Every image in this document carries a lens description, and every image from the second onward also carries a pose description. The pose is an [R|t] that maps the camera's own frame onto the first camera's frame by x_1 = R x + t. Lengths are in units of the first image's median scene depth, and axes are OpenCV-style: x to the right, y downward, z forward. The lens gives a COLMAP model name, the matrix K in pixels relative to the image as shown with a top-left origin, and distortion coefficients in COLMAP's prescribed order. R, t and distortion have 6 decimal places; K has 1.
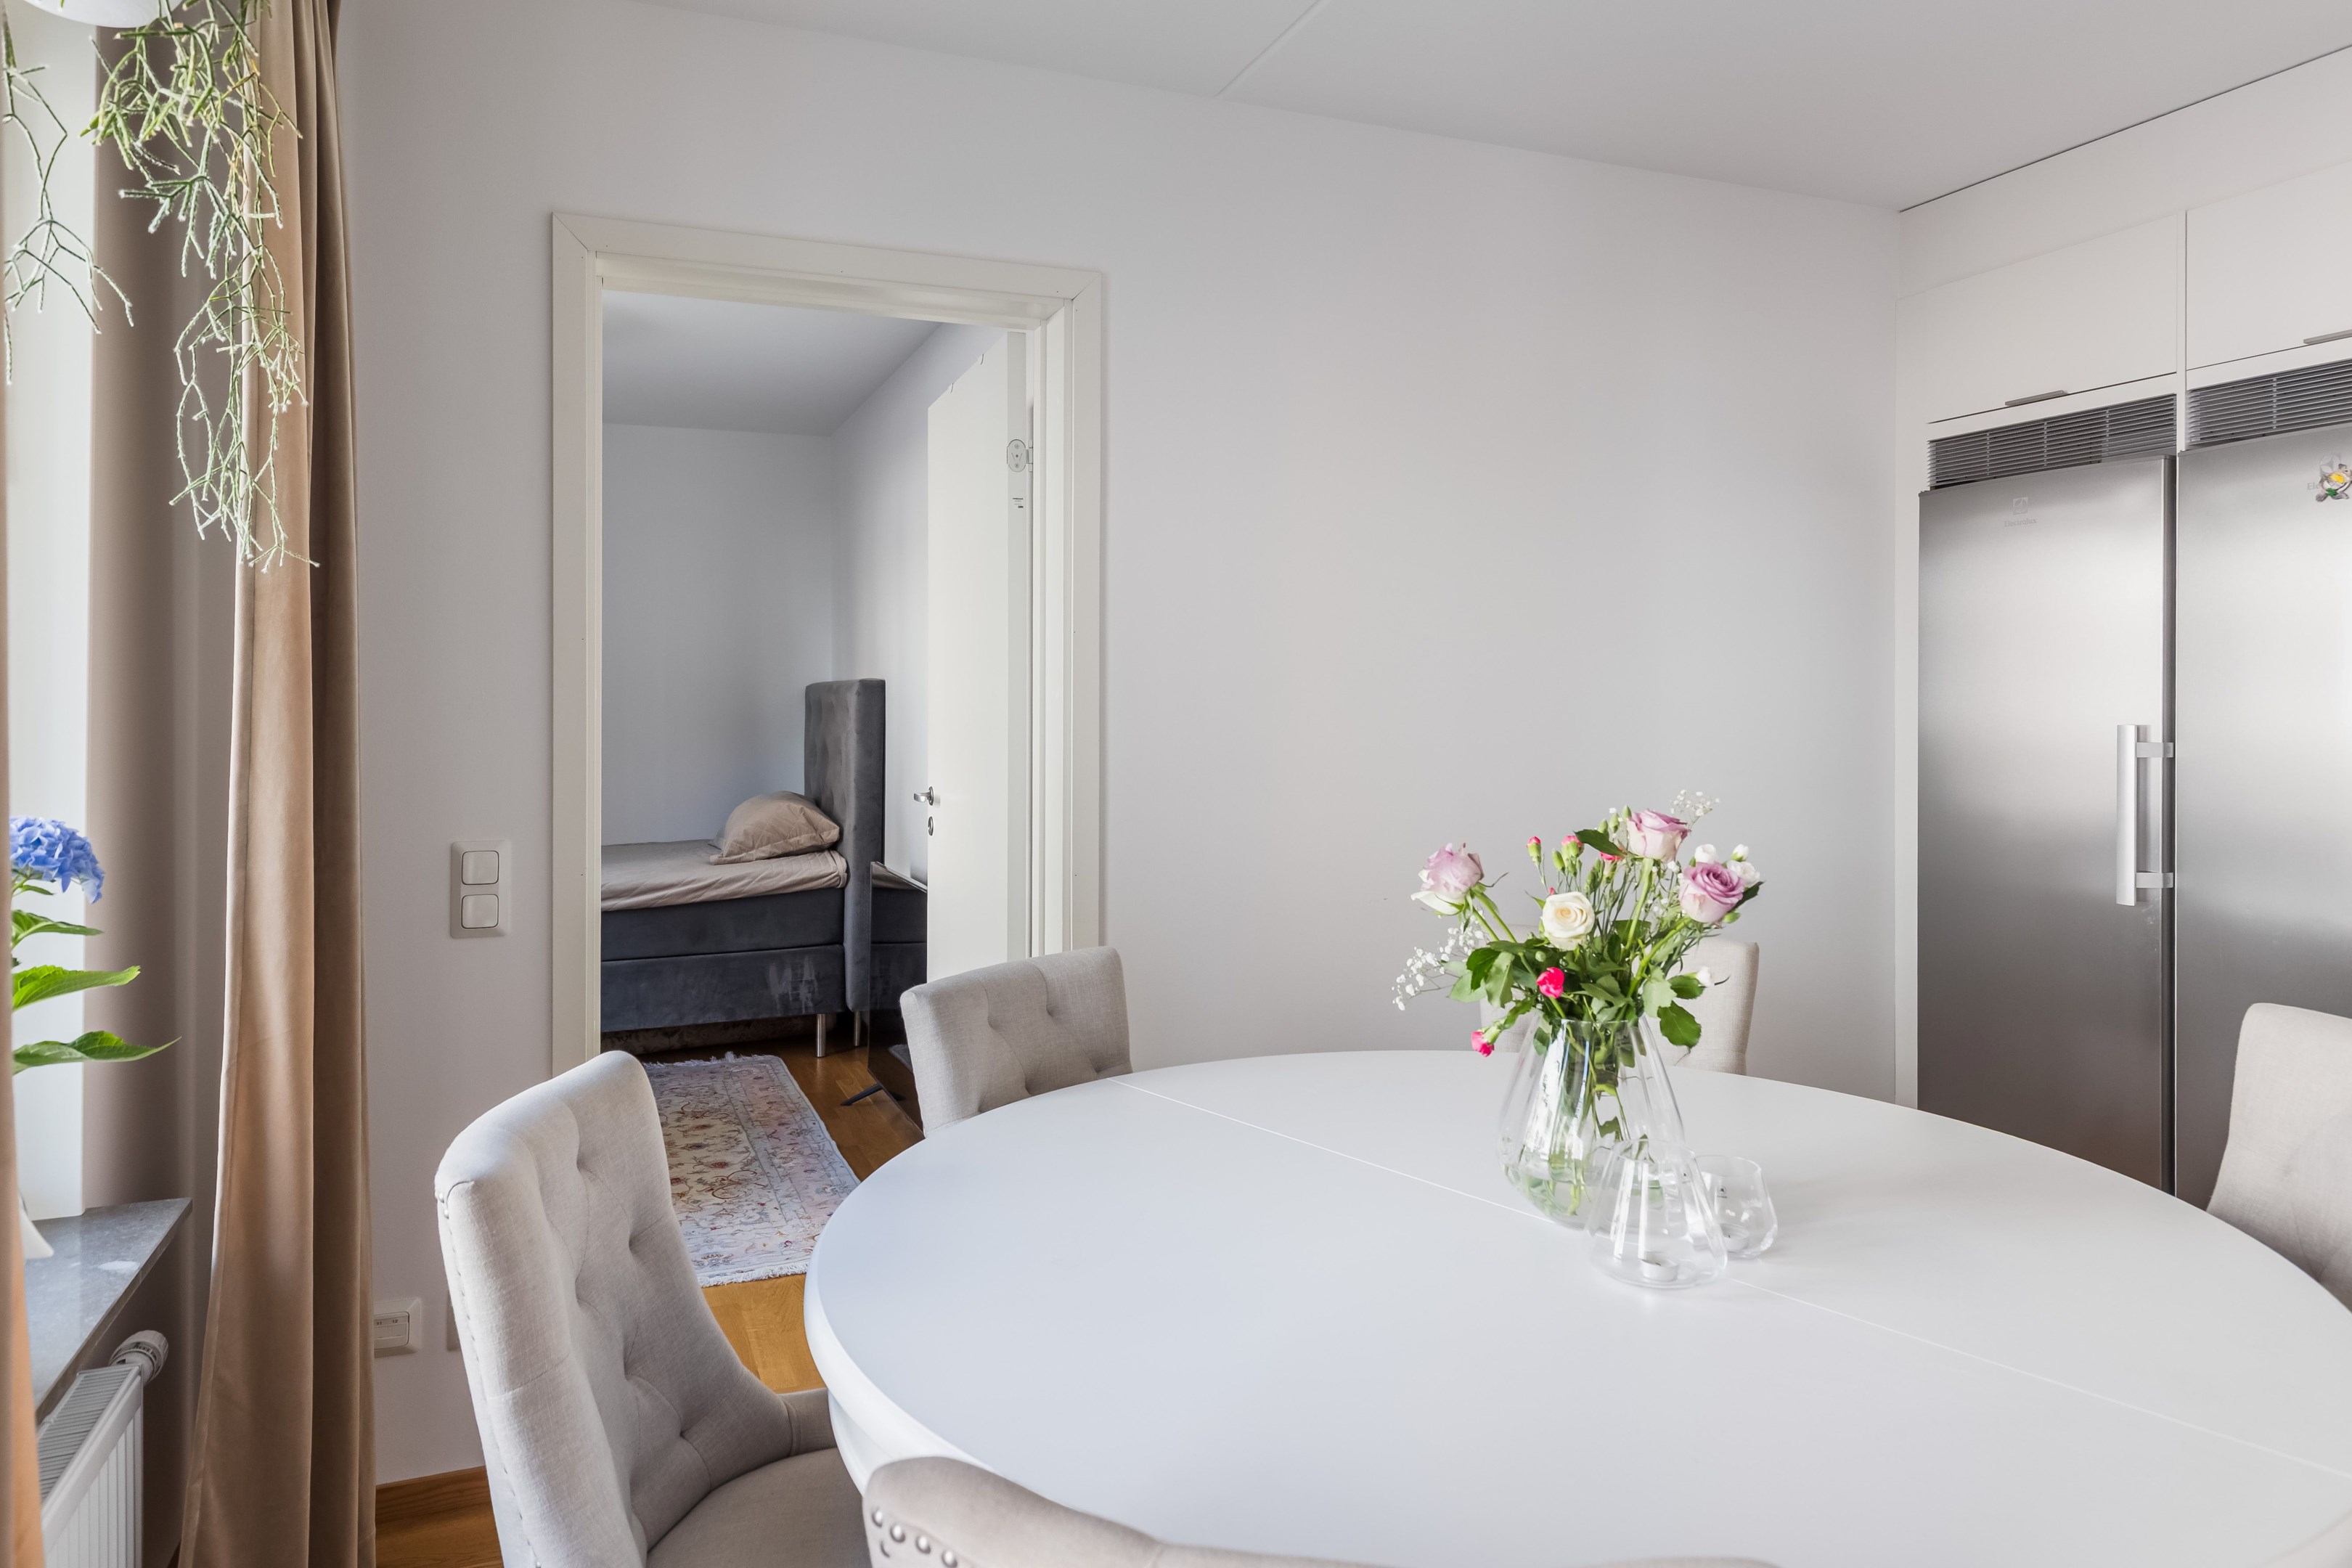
lens RADIAL K [[1494.4, 0, 1177.1], [0, 1494.4, 699.2], [0, 0, 1]] dist [0.002118, 0.000414]
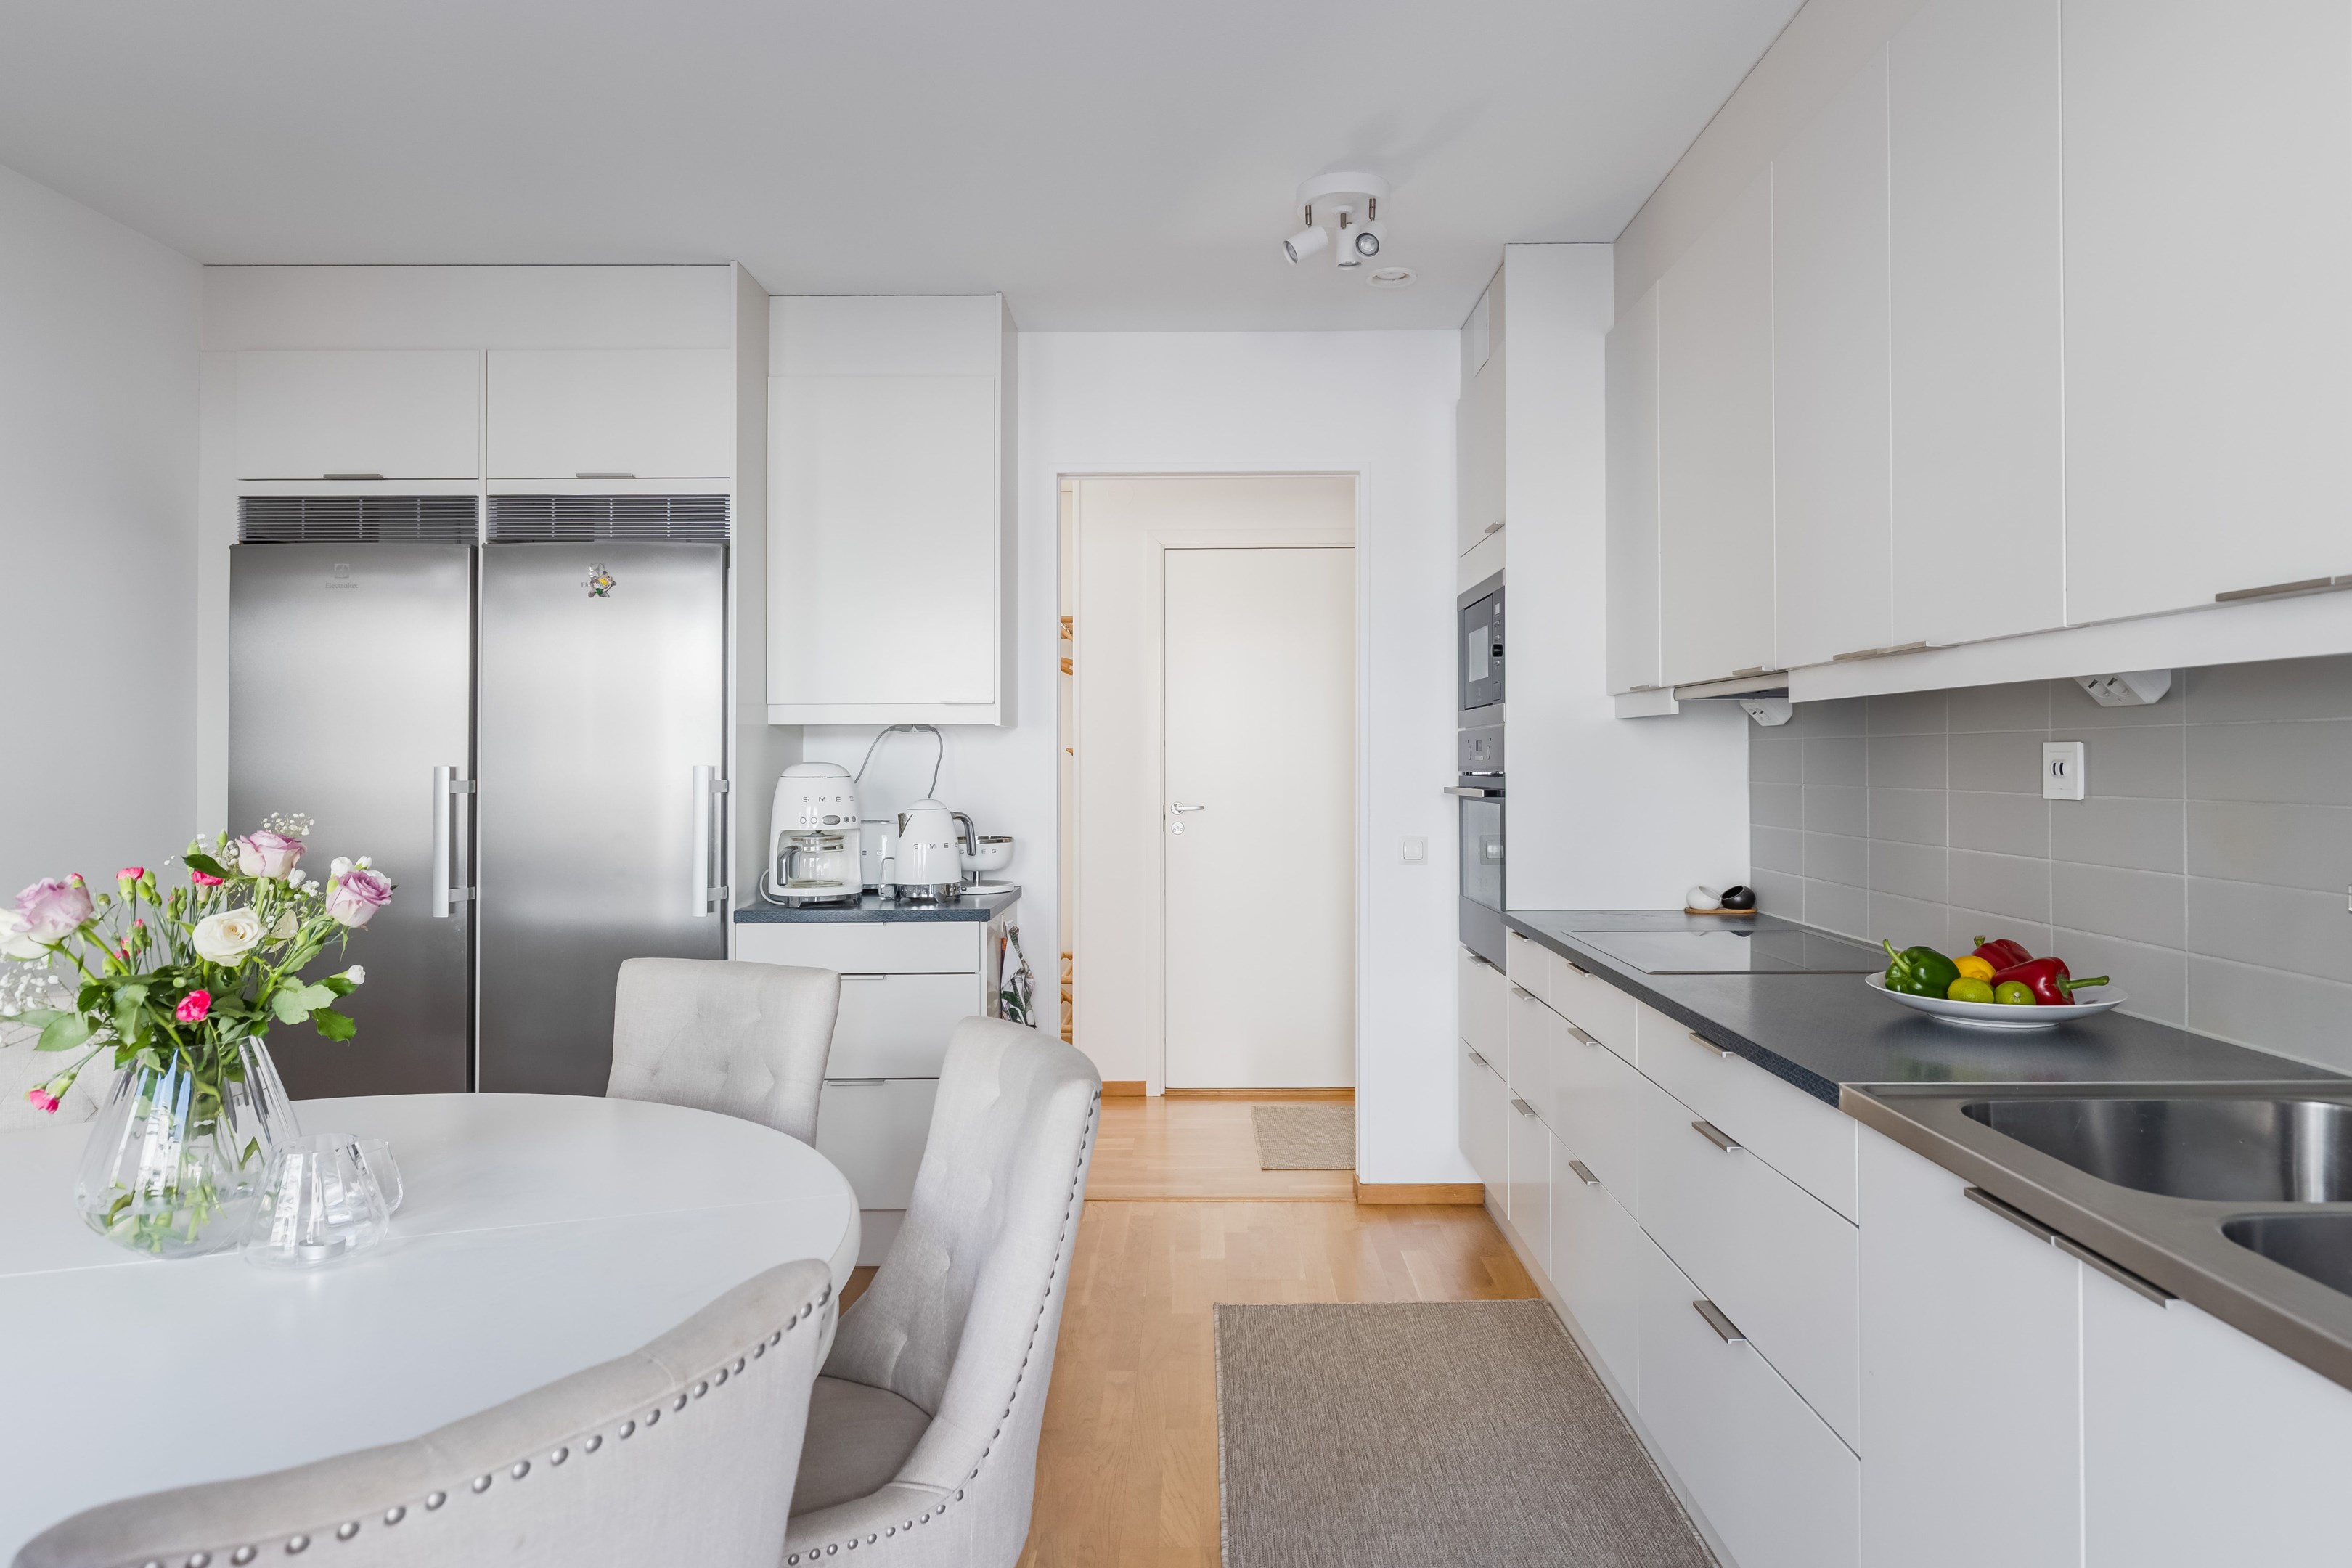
lens RADIAL K [[1423.4, 0, 1176.0], [0, 1423.4, 784.0], [0, 0, 1]] dist [-0.001894, -0.000622]
pose [[0.385087, -0.014854, 0.922761, -0.355574], [0.001839, 0.999881, 0.015328, 0.028219], [-0.922878, -0.004206, 0.385068, 0.037079]]
